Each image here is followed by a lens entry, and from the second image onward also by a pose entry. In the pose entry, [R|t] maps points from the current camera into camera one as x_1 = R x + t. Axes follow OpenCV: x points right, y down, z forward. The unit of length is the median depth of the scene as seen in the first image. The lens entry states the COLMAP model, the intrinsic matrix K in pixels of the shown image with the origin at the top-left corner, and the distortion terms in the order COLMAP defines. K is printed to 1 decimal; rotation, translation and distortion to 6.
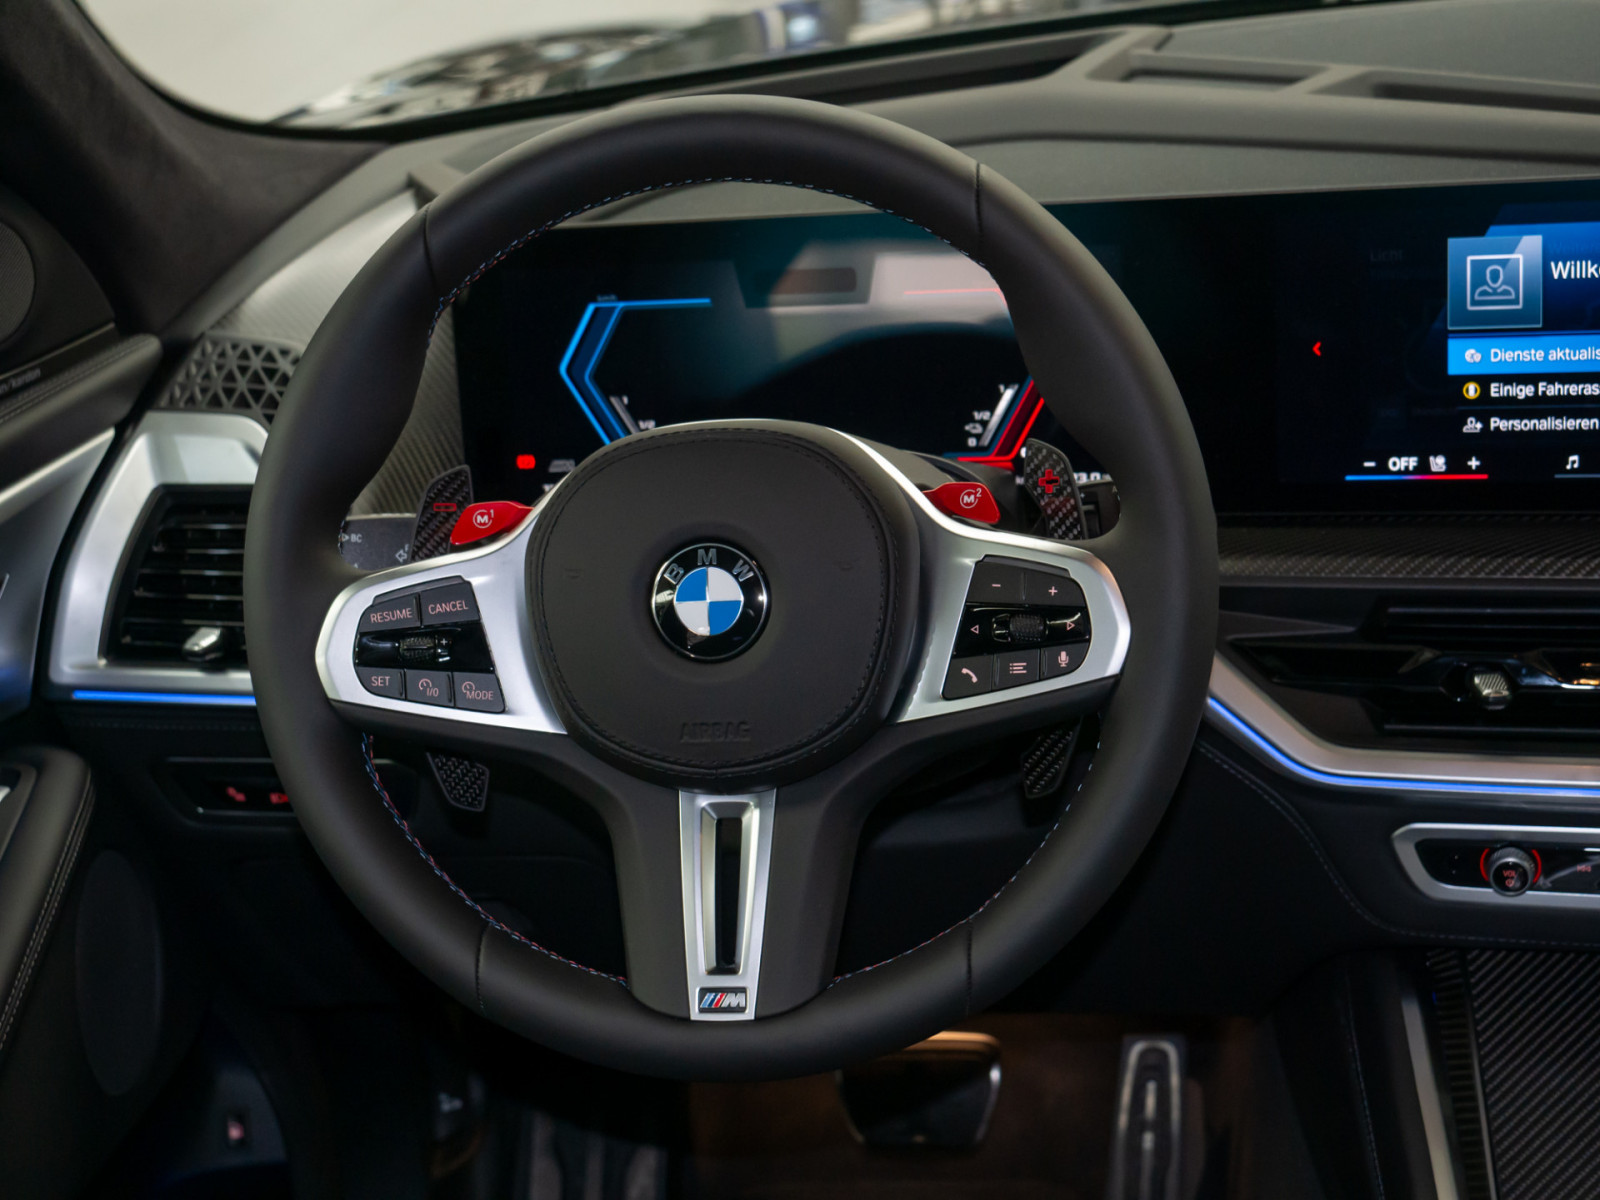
lens RADIAL K [[2335.0, 0, 800.1], [0, 2335.0, 628.0], [0, 0, 1]] dist [0.022553, -0.023206]
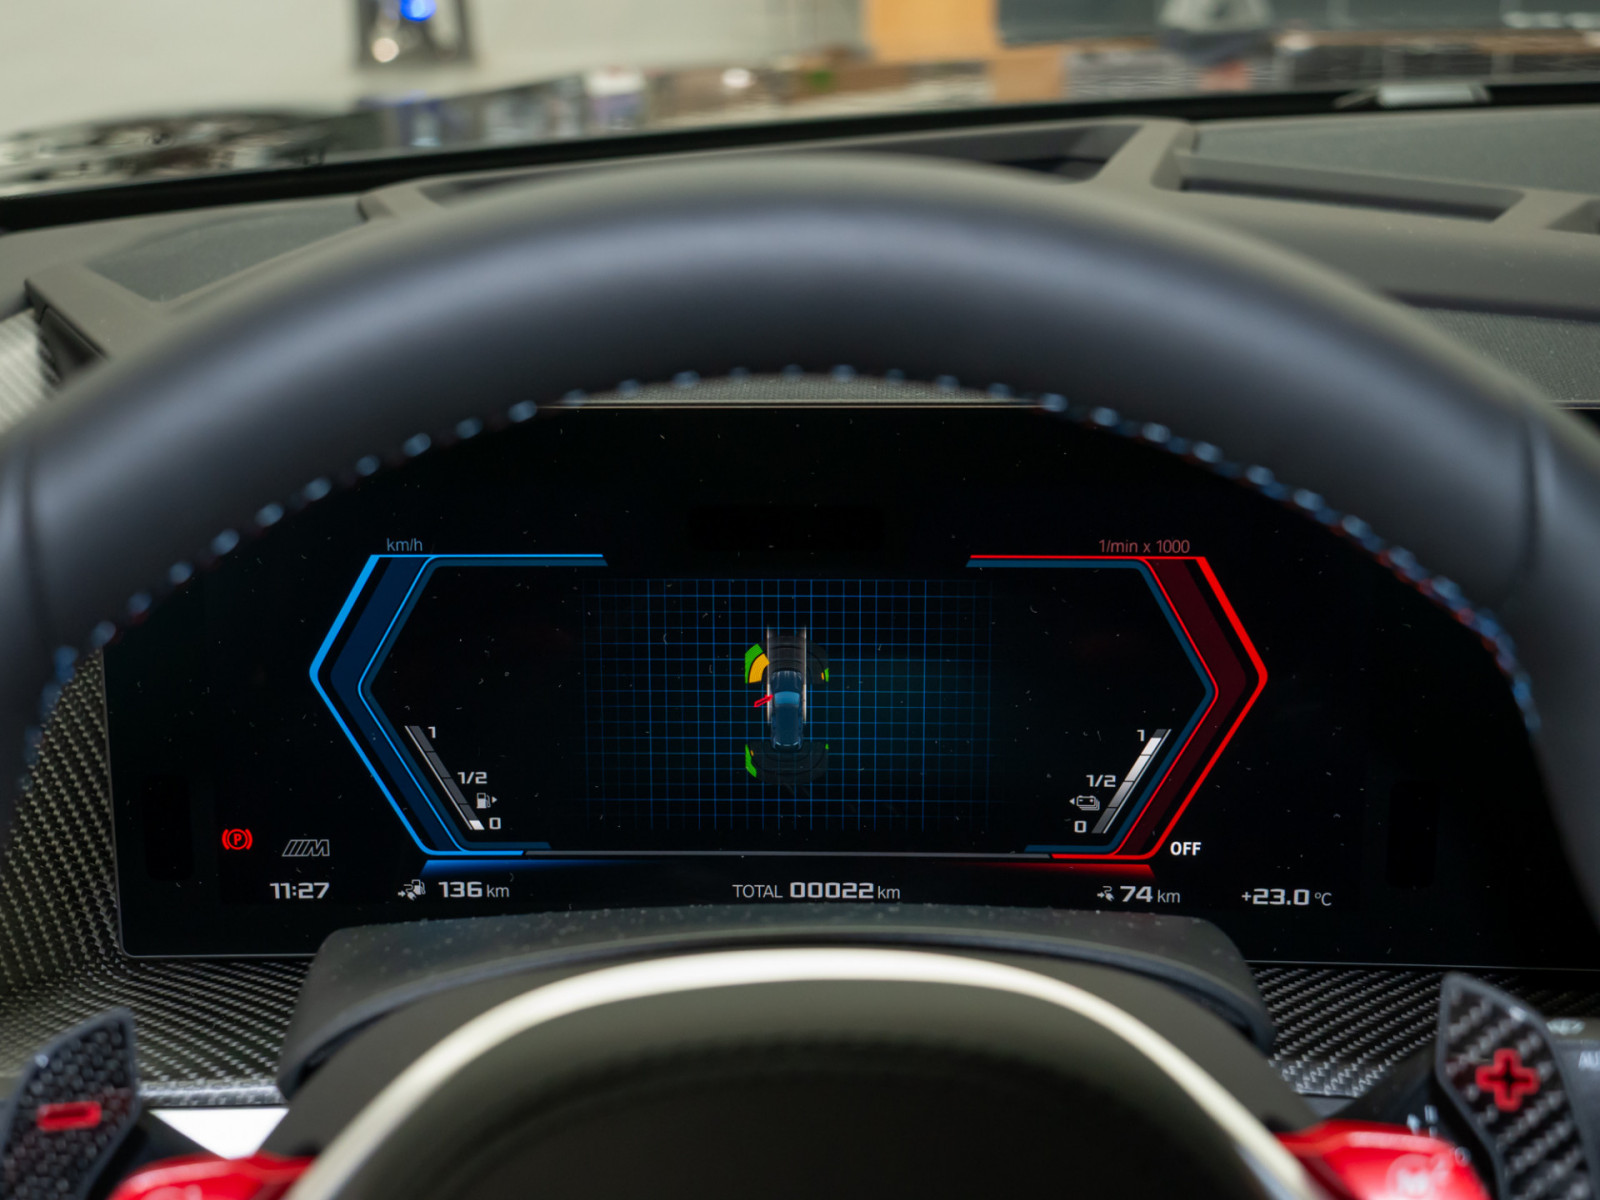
lens RADIAL K [[2015.2, 0, 800.0], [0, 2015.2, 600.0], [0, 0, 1]] dist [-0.001096, -0.012085]
pose [[0.981165, 0.018748, 0.192260, -0.090614], [-0.013386, 0.999485, -0.029147, -0.127731], [-0.192708, 0.026024, 0.980911, 0.586356]]
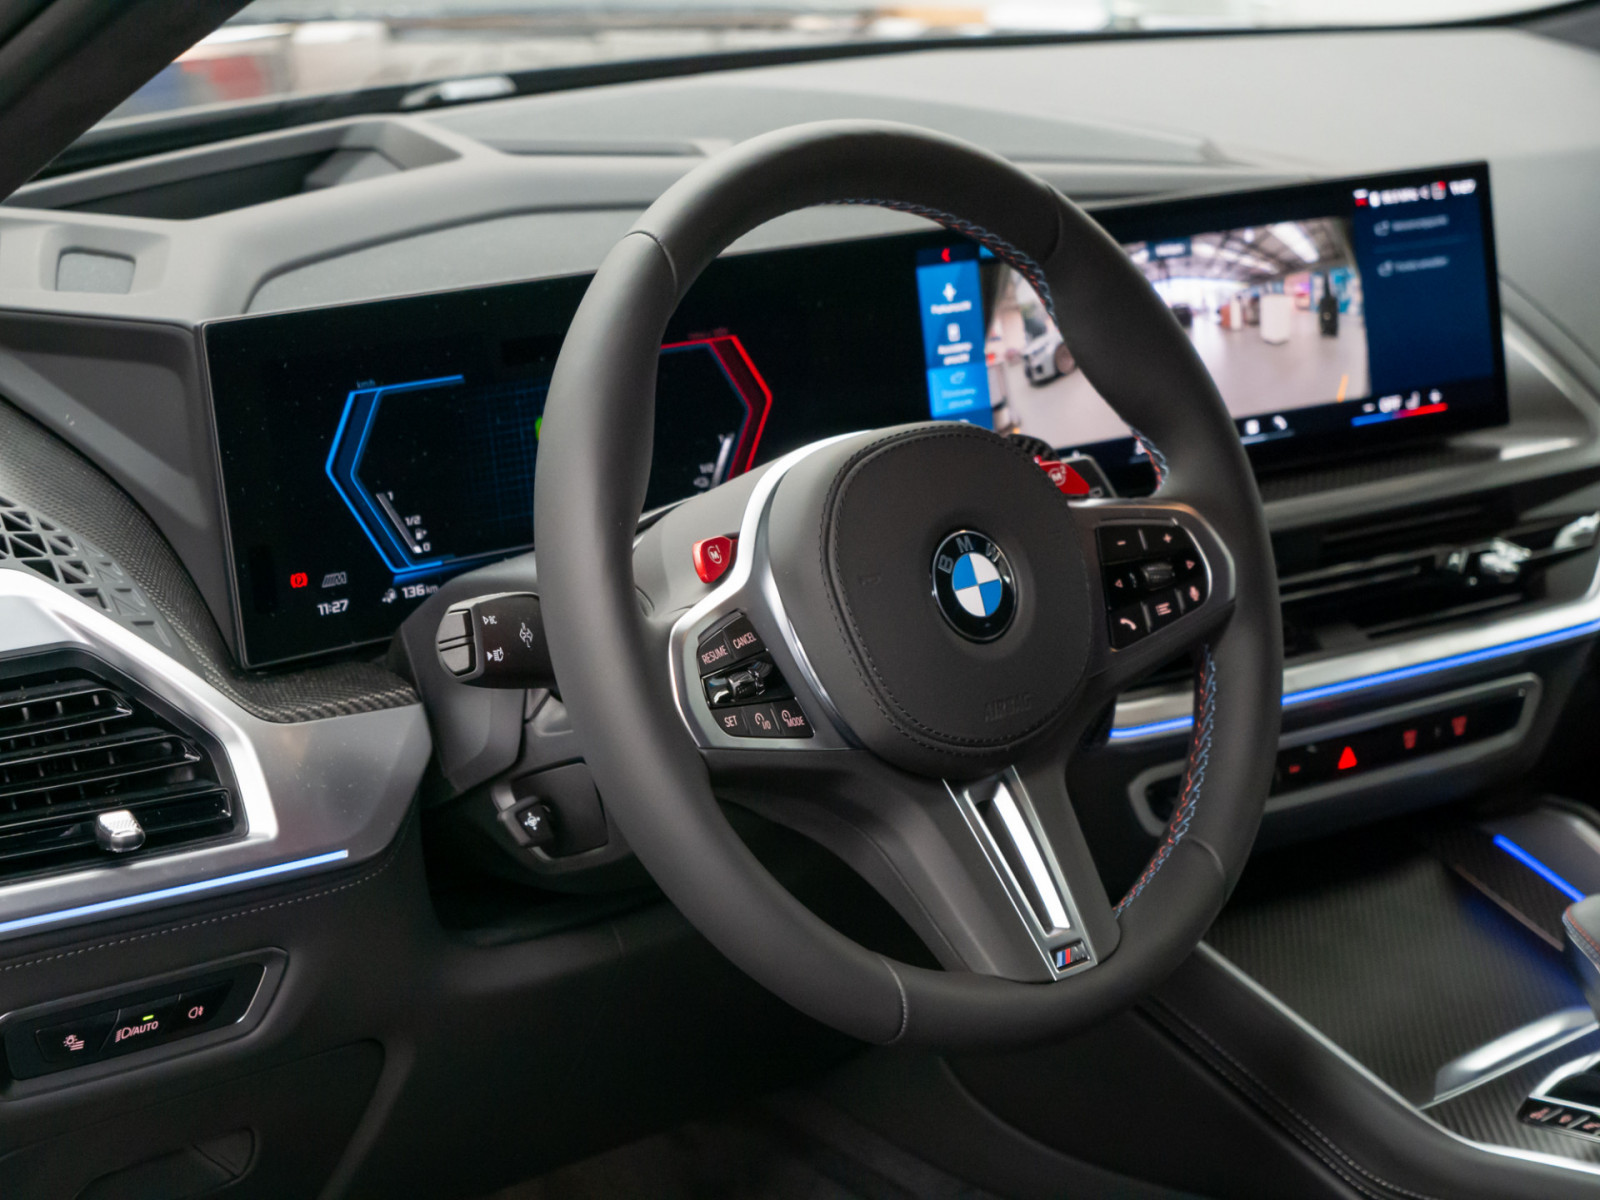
lens RADIAL K [[3342.0, 0, 800.0], [0, 3342.0, 600.0], [0, 0, 1]] dist [0.066724, 0.179084]
pose [[0.622320, -0.114563, 0.774334, -1.073378], [0.231538, 0.971906, -0.042289, 0.034494], [-0.747735, 0.205605, 0.631363, 0.095719]]
